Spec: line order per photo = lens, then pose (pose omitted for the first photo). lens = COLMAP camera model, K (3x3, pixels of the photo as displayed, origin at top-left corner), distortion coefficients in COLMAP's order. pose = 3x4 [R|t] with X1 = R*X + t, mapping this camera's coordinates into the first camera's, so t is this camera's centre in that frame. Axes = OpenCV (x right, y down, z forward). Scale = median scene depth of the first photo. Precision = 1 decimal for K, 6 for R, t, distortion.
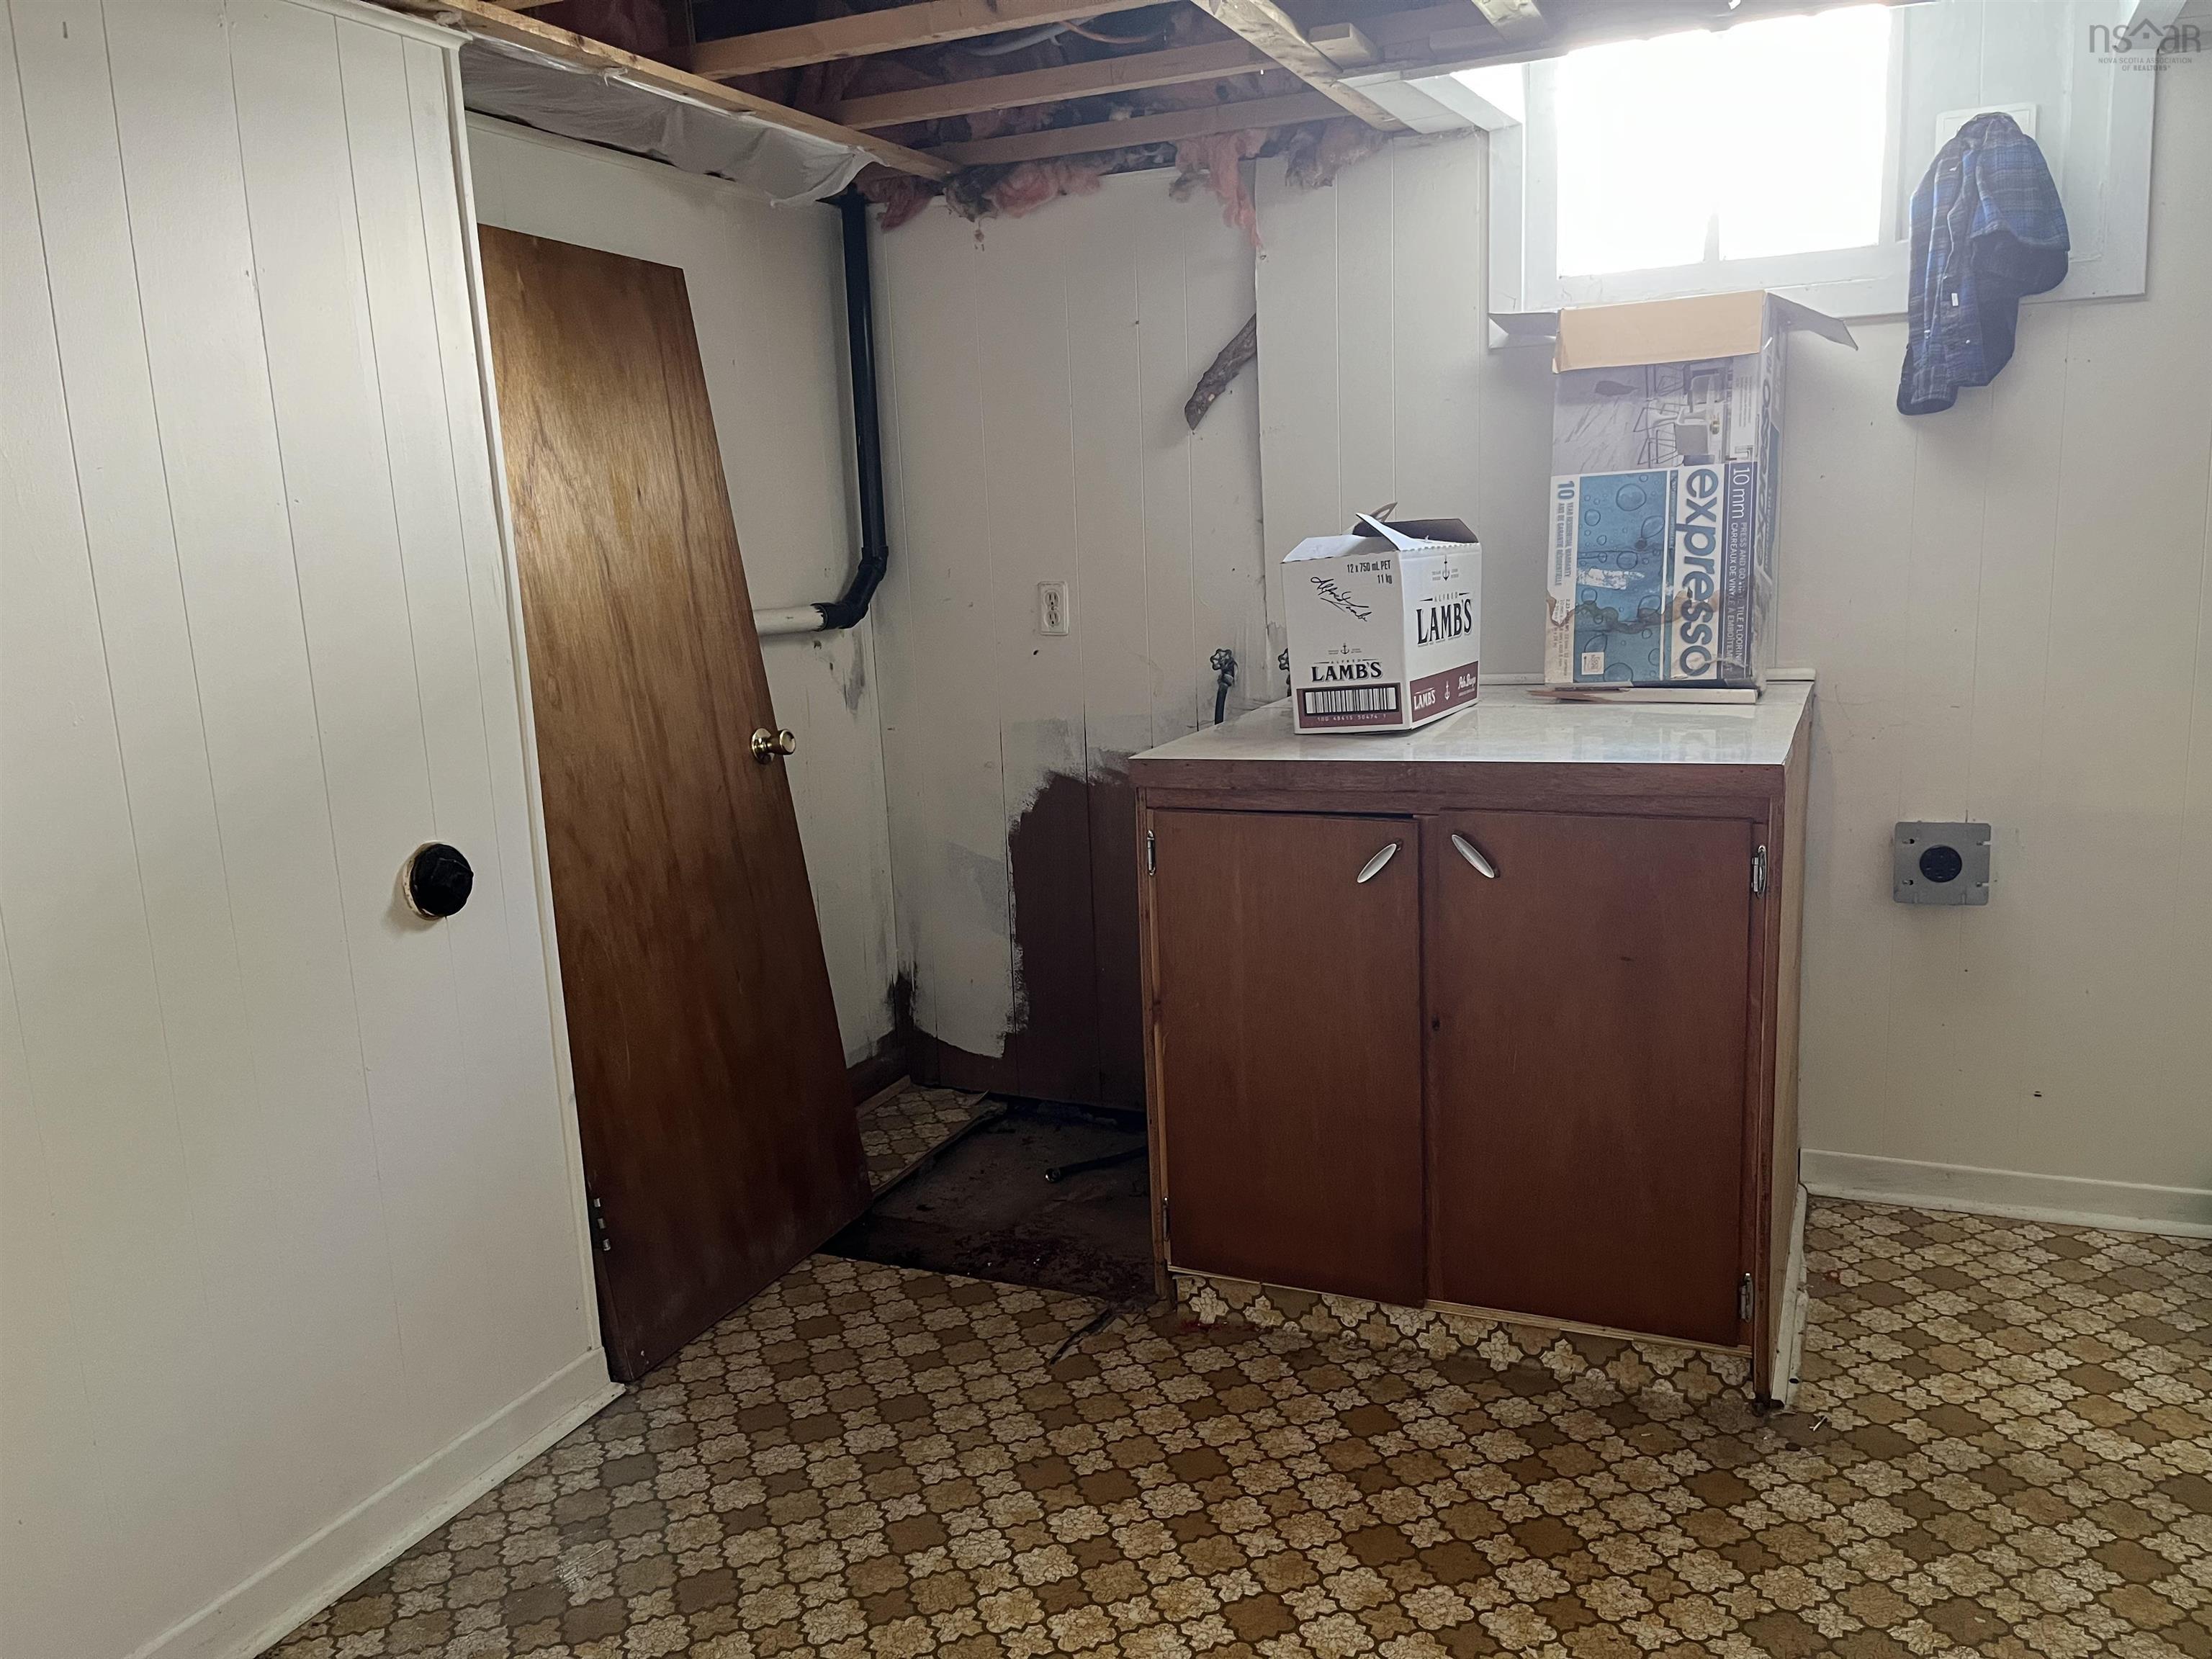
lens RADIAL K [[1672.5, 0, 1111.8], [0, 1672.5, 832.8], [0, 0, 1]] dist [0.048076, -0.063514]
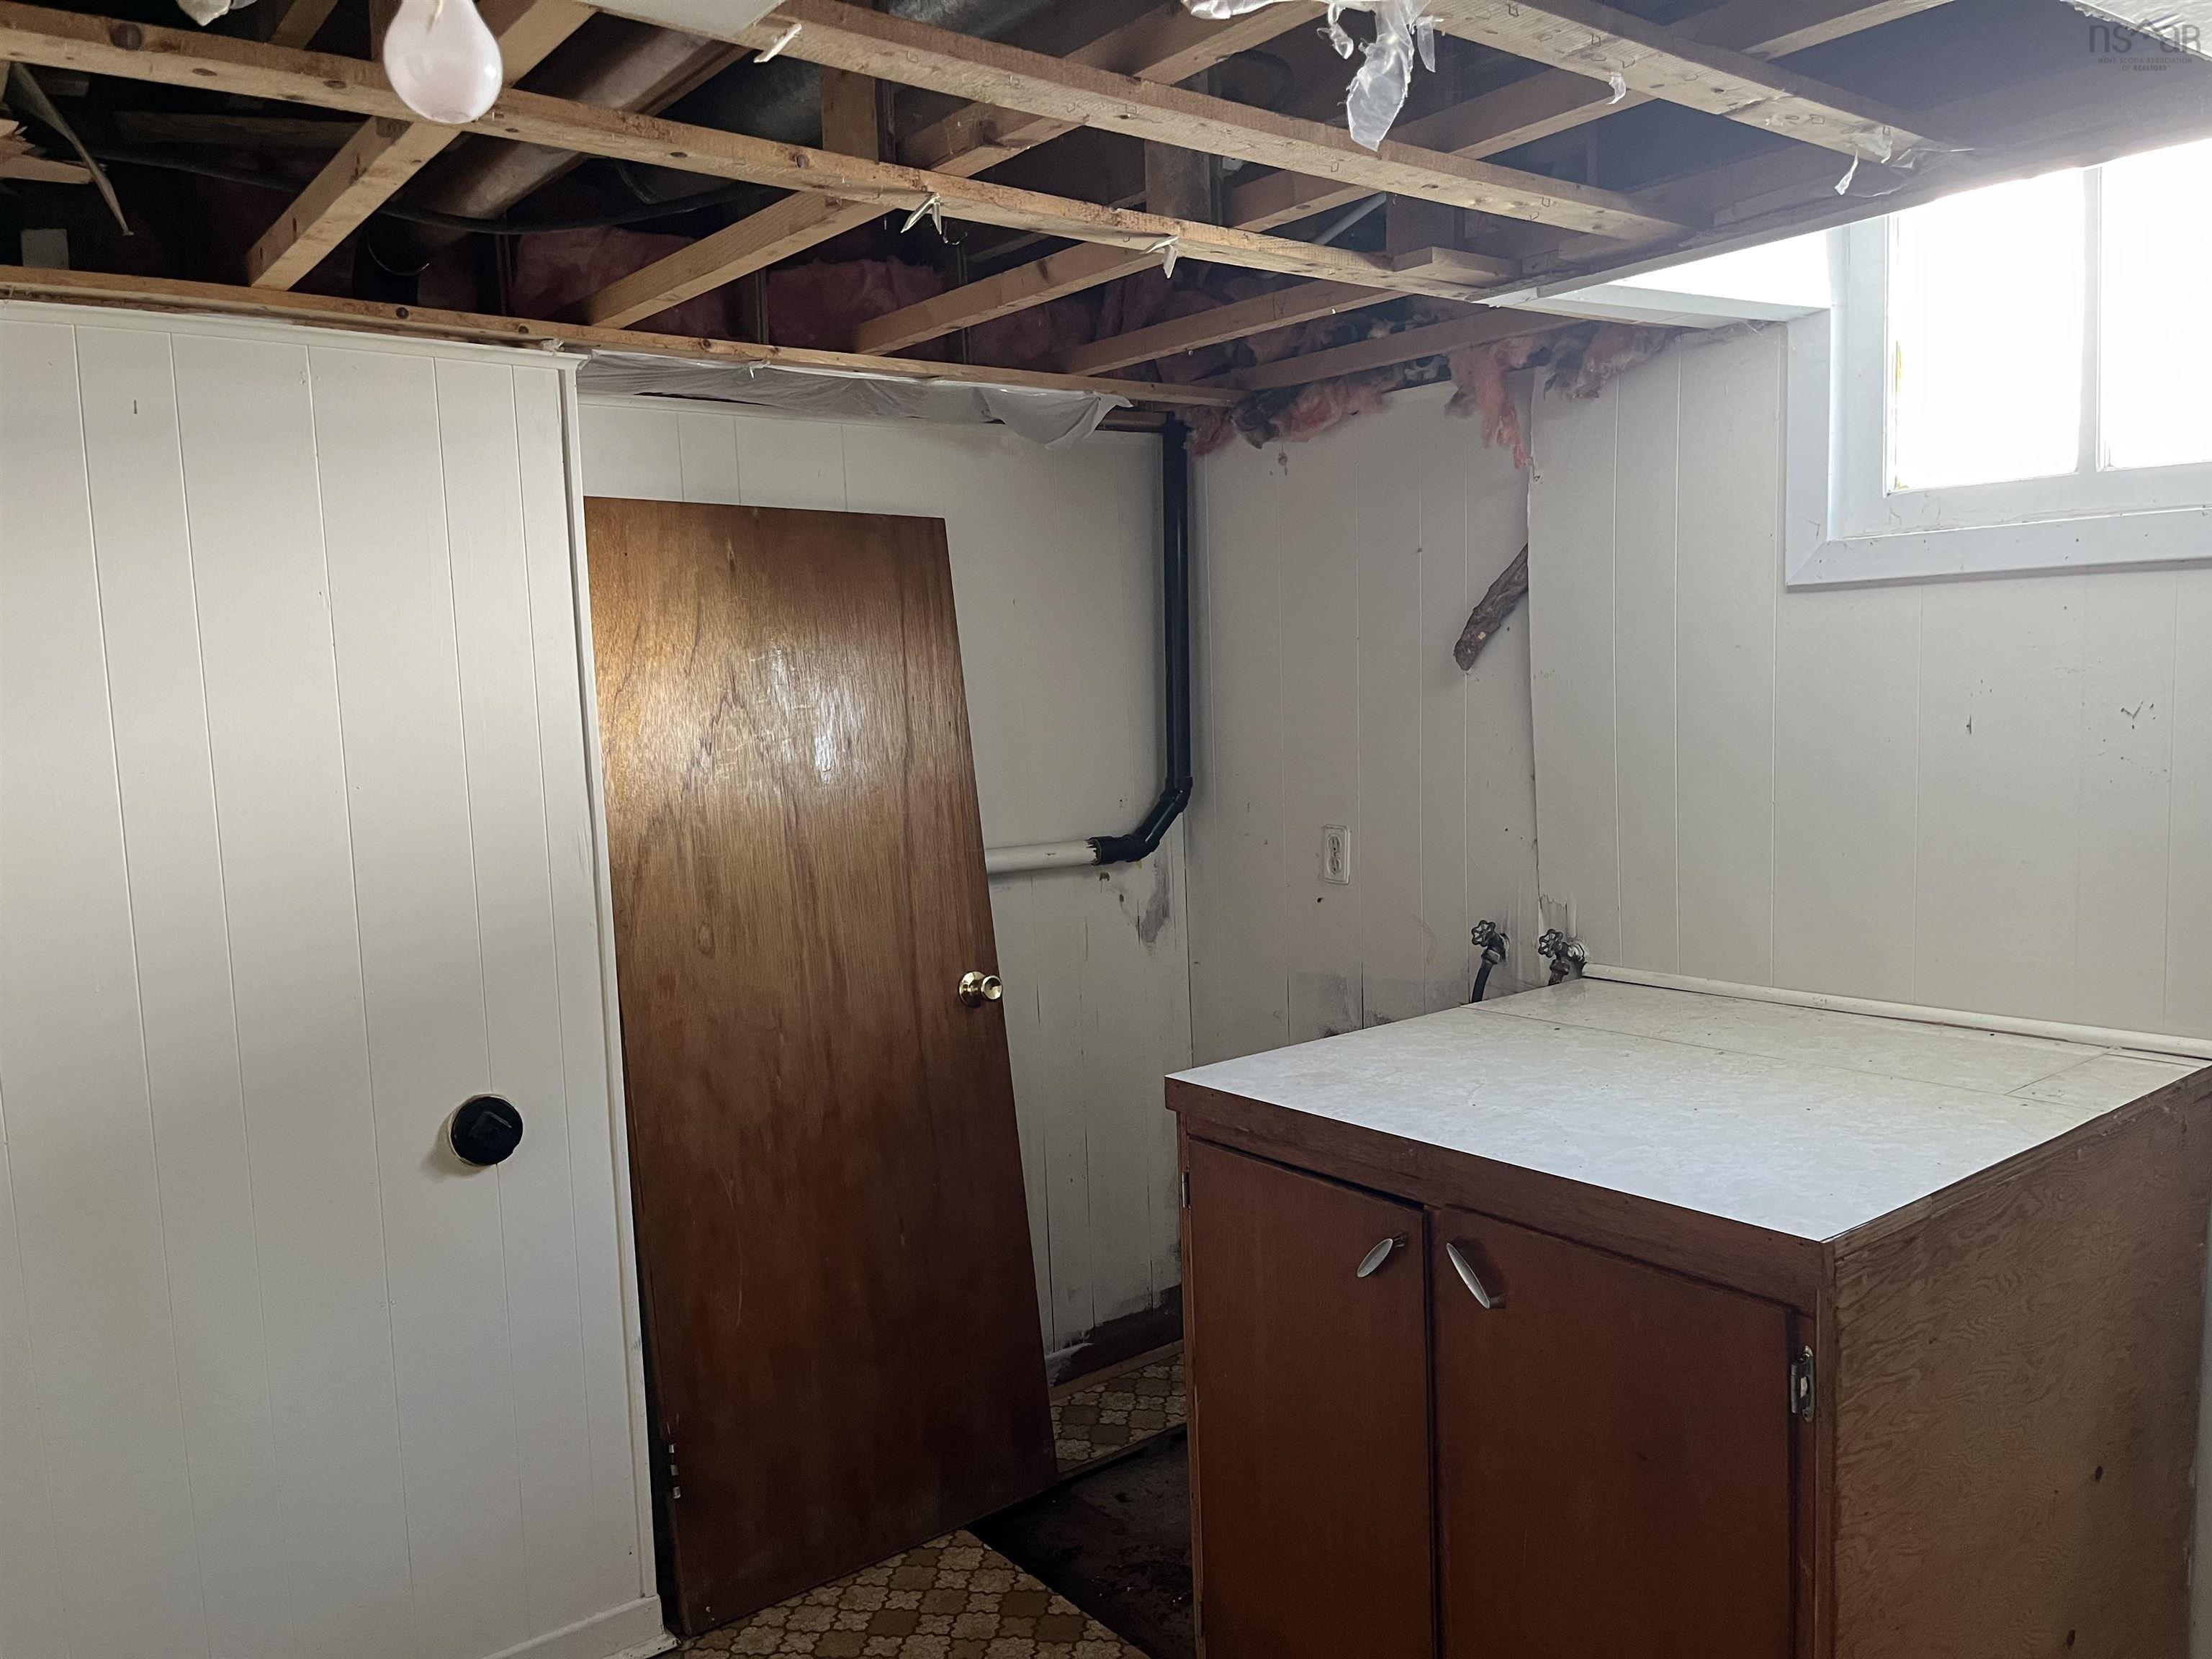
lens RADIAL K [[1672.5, 0, 1109.5], [0, 1672.5, 837.1], [0, 0, 1]] dist [0.048076, -0.063514]
pose [[0.883891, 0.059119, -0.463941, 0.316529], [-0.089574, 0.995014, -0.043862, -0.106006], [0.459035, 0.080326, 0.884779, 0.160044]]
